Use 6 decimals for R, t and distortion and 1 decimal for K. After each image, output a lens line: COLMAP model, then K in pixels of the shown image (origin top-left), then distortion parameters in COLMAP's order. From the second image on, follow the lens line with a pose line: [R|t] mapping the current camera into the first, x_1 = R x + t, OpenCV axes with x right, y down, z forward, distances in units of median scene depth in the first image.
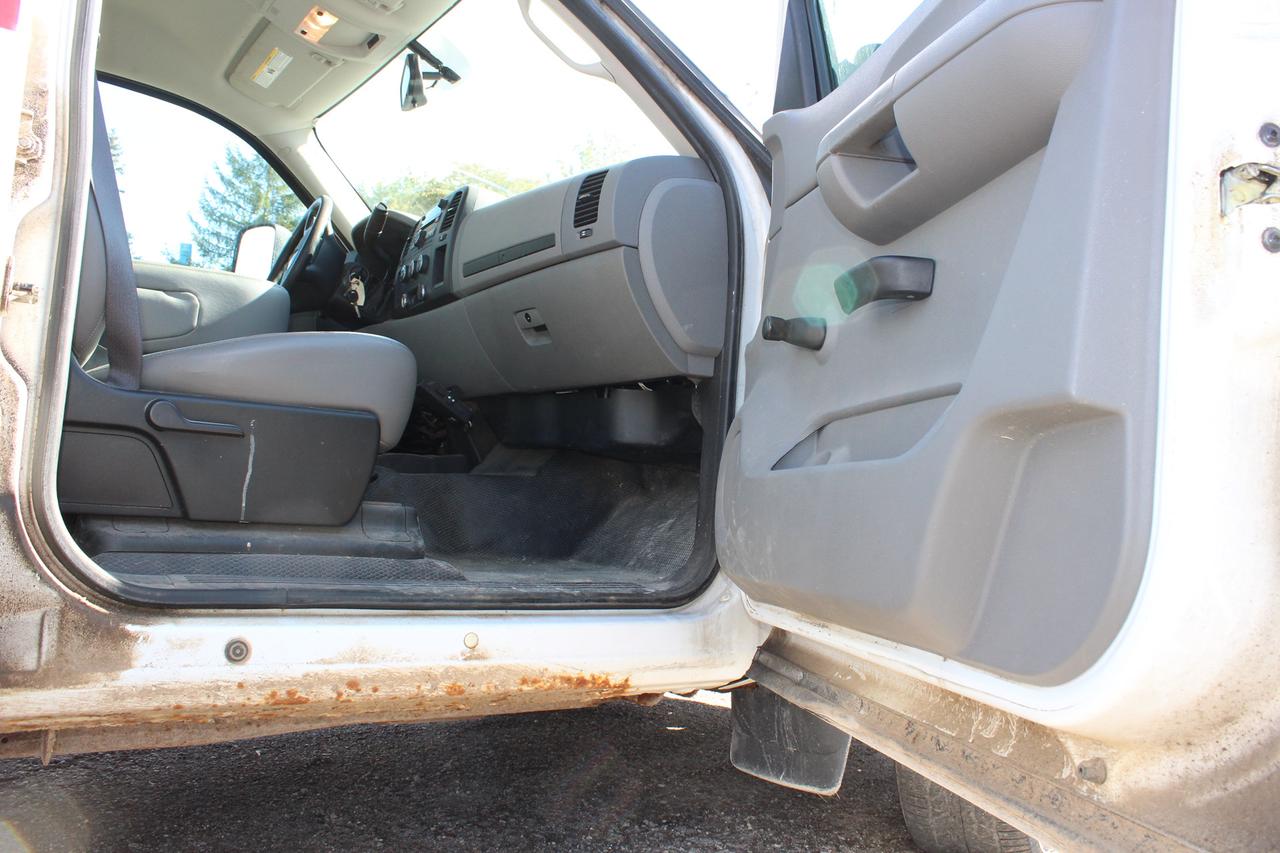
lens RADIAL K [[1056.7, 0, 643.7], [0, 1056.7, 414.5], [0, 0, 1]] dist [-0.165439, 0.138200]
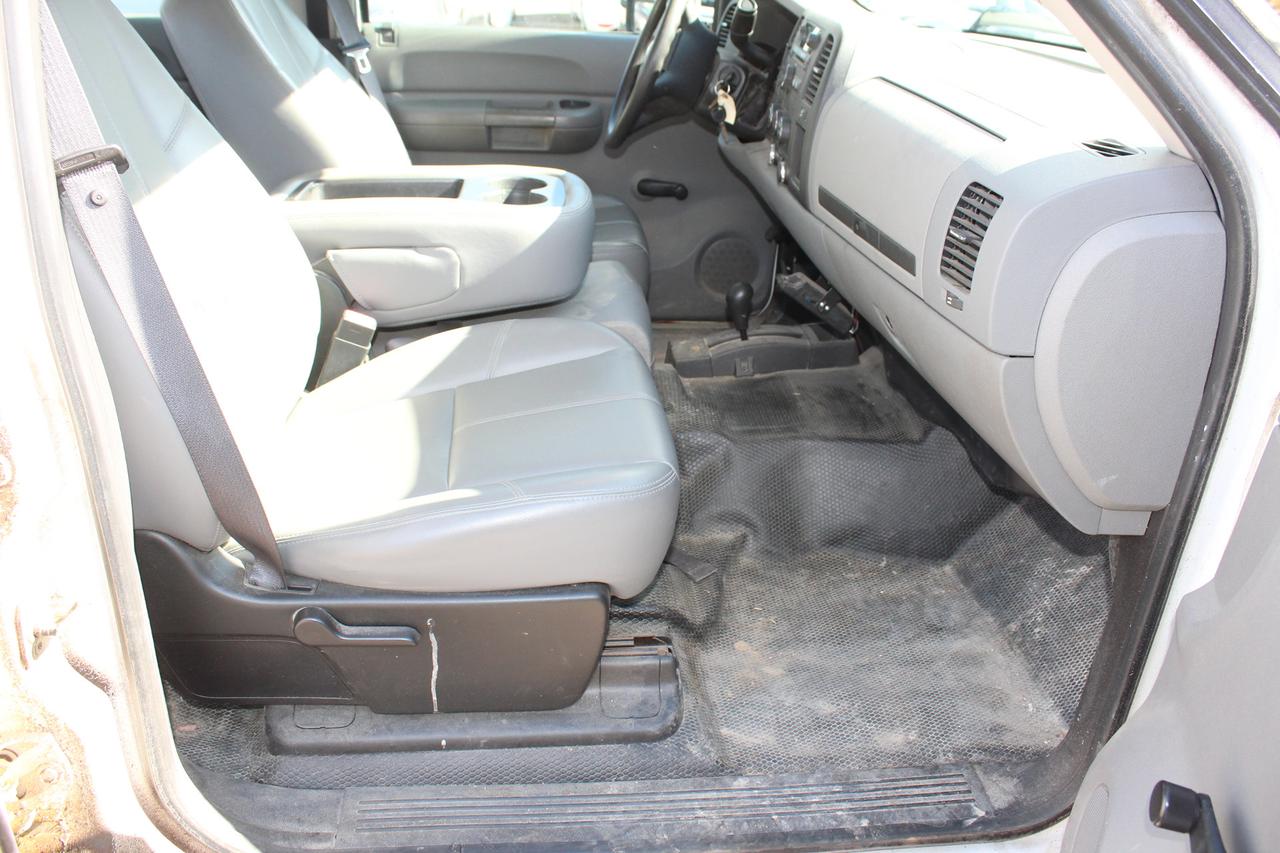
lens RADIAL K [[1056.7, 0, 643.7], [0, 1056.7, 414.5], [0, 0, 1]] dist [-0.165439, 0.138200]
pose [[0.880332, 0.181342, -0.438327, 0.054754], [0.042948, 0.889778, 0.454369, -0.361438], [0.472410, -0.418821, 0.775512, 0.415771]]
